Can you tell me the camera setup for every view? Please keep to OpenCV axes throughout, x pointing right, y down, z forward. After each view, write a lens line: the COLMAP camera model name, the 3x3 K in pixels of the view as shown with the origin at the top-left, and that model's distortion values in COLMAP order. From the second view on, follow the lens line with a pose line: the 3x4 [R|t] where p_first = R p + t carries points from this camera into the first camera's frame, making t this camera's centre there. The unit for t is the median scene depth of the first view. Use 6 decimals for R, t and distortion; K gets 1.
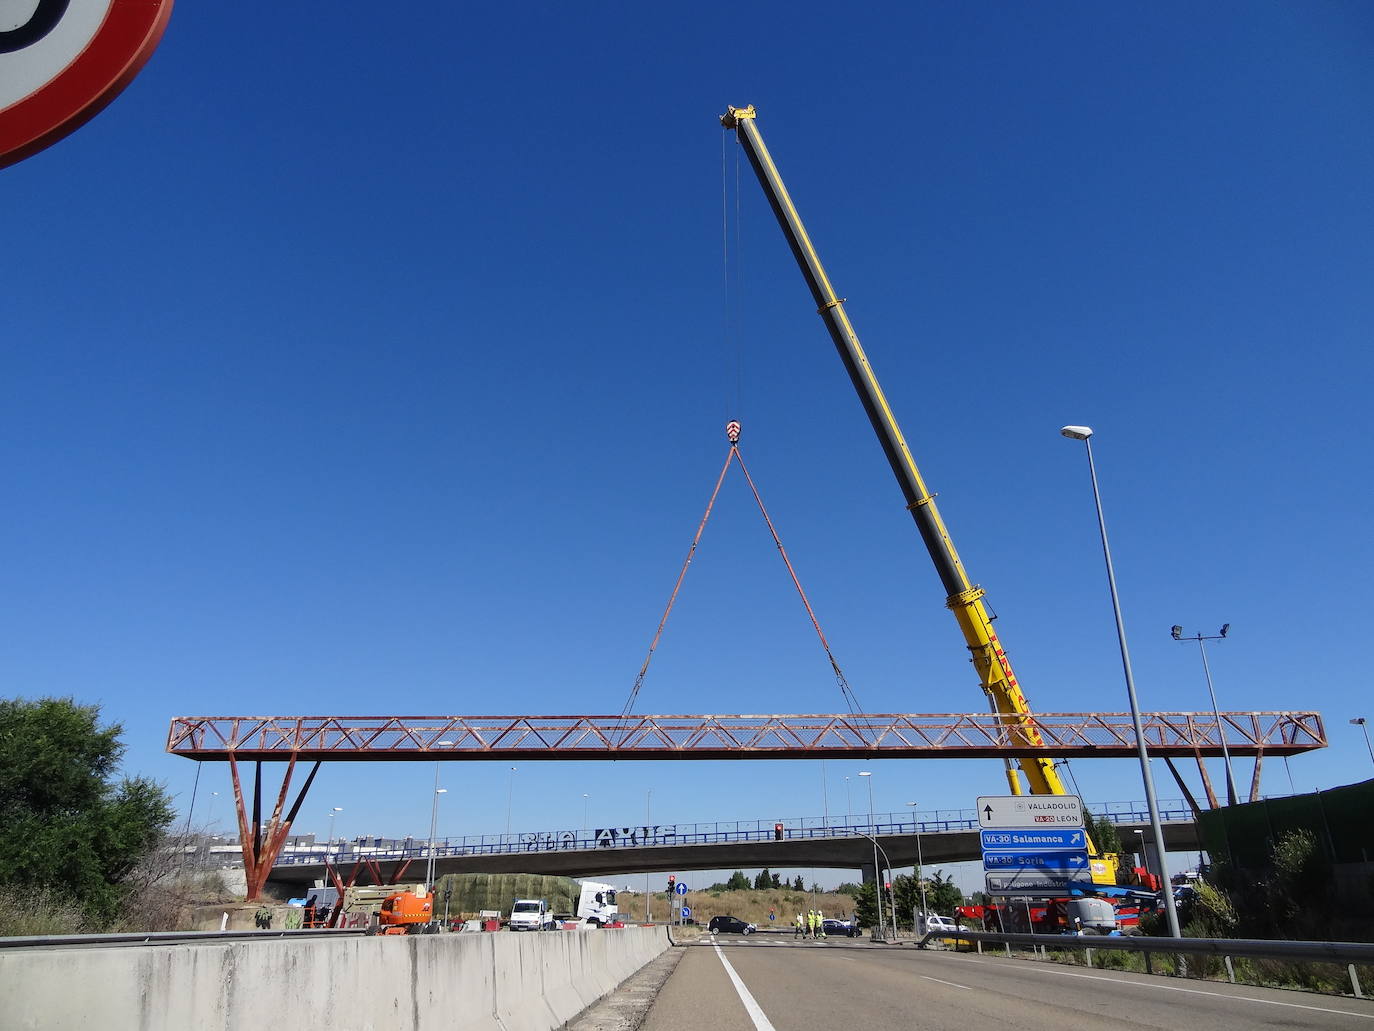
lens RADIAL K [[952.6, 0, 685.8], [0, 952.6, 518.0], [0, 0, 1]] dist [-0.006635, 0.004060]
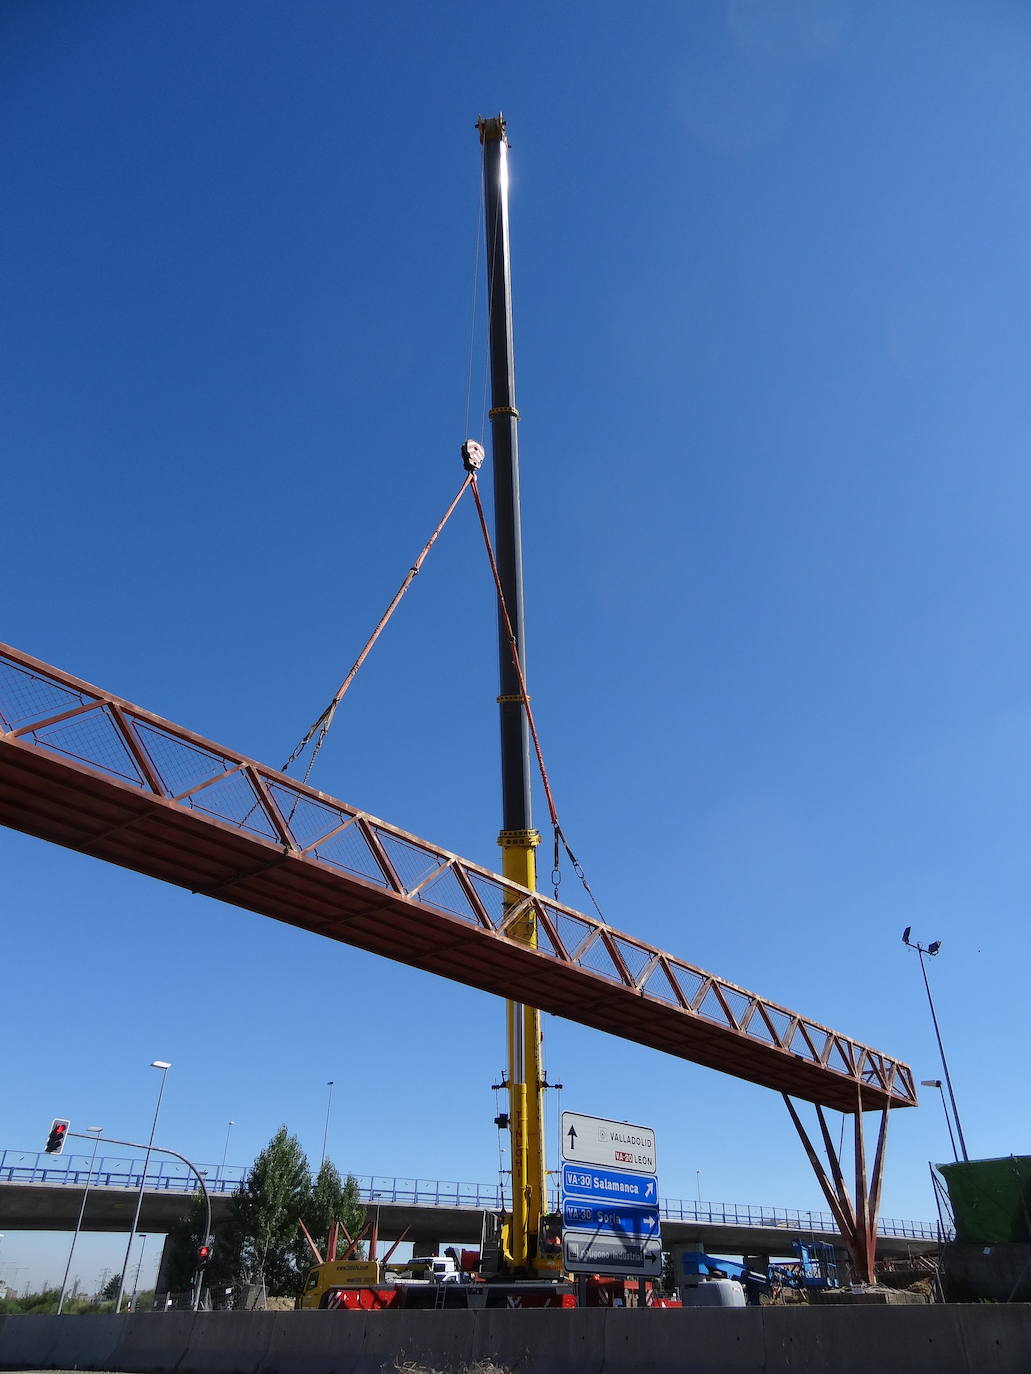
lens RADIAL K [[959.1, 0, 522.9], [0, 959.1, 692.1], [0, 0, 1]] dist [-0.003838, -0.000148]
pose [[0.624366, 0.433526, 0.649786, -0.278761], [-0.307681, 0.901095, -0.305550, 0.239437], [-0.717983, -0.009152, 0.696001, 0.545655]]
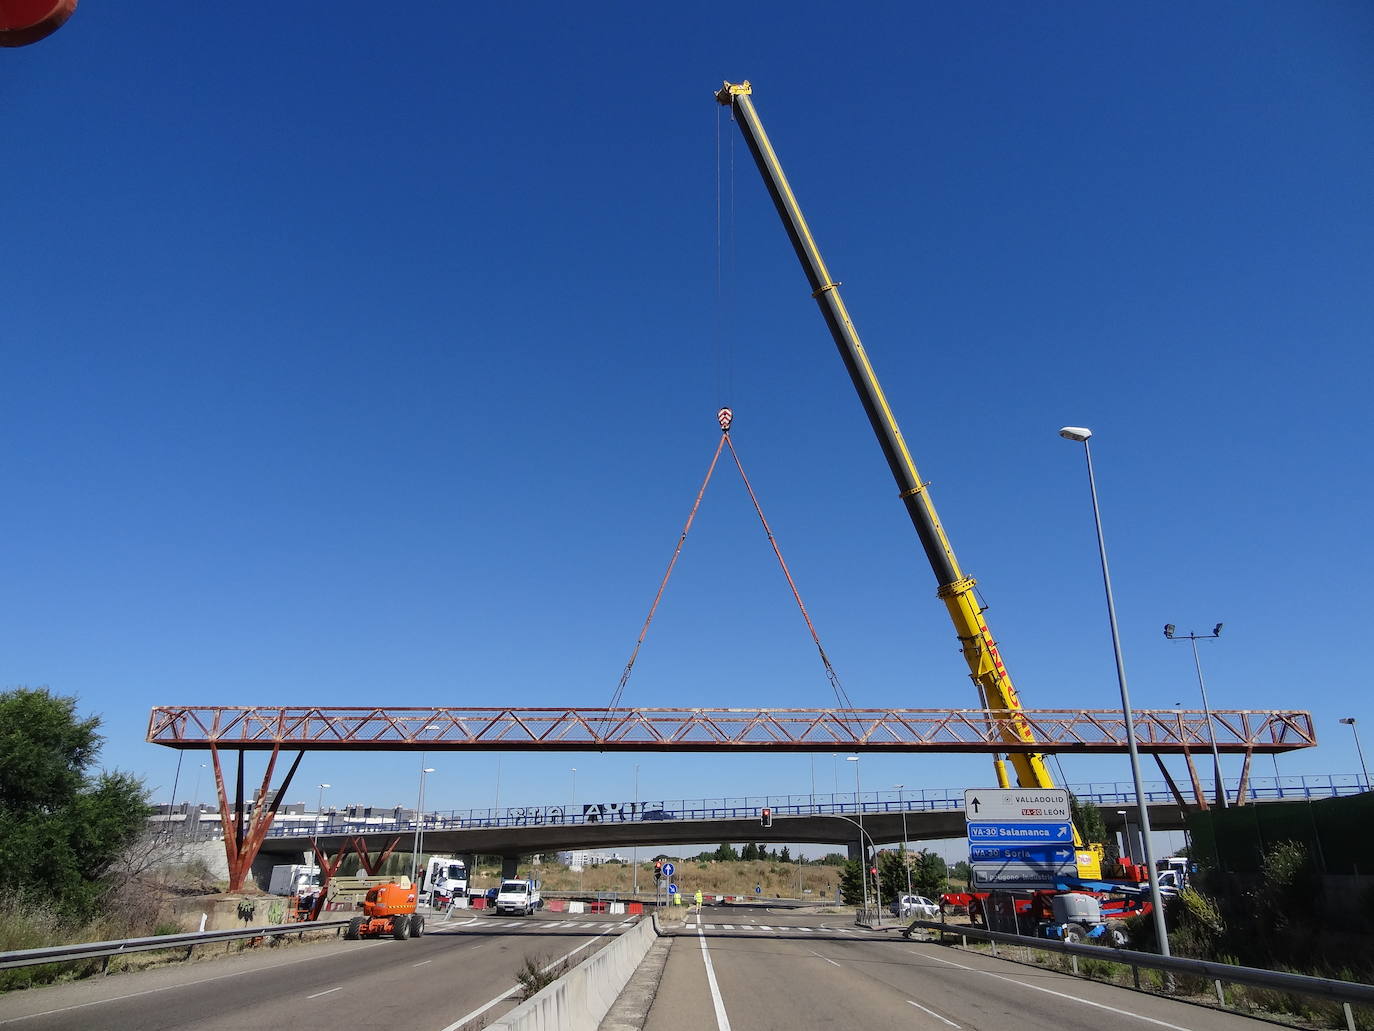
lens RADIAL K [[952.1, 0, 685.3], [0, 952.1, 520.6], [0, 0, 1]] dist [-0.006513, 0.003248]
pose [[0.999909, 0.010203, 0.008826, 0.001286], [-0.010489, 0.999399, 0.033042, -0.018369], [-0.008484, -0.033131, 0.999415, 0.014811]]
